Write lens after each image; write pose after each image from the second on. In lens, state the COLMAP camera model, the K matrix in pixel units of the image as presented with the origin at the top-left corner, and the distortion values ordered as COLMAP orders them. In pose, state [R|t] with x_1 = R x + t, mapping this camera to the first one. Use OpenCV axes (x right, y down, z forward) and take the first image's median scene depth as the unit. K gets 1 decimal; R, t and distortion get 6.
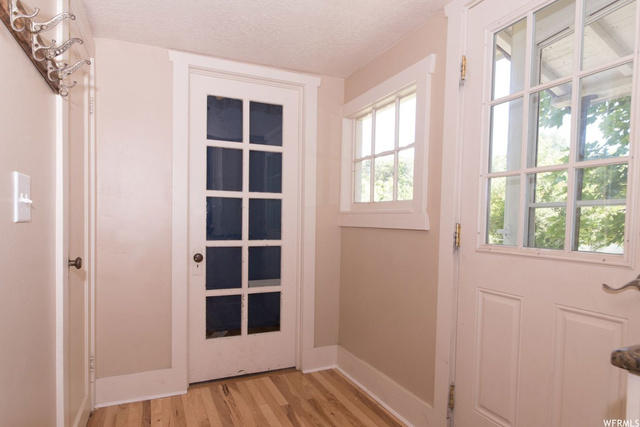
lens RADIAL K [[375.1, 0, 321.3], [0, 375.1, 214.6], [0, 0, 1]] dist [-0.001195, -0.000044]
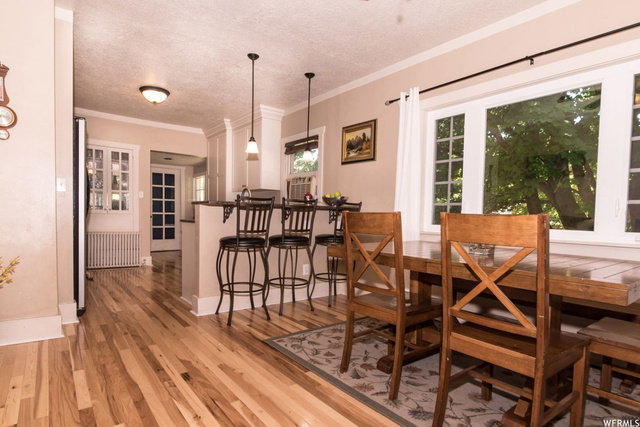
lens RADIAL K [[364.4, 0, 319.7], [0, 364.4, 218.0], [0, 0, 1]] dist [0.016112, -0.000128]
pose [[0.972771, -0.006952, 0.231663, 0.432243], [-0.001481, 0.999343, 0.036210, -0.007535], [-0.231763, -0.035568, 0.972122, -2.709285]]
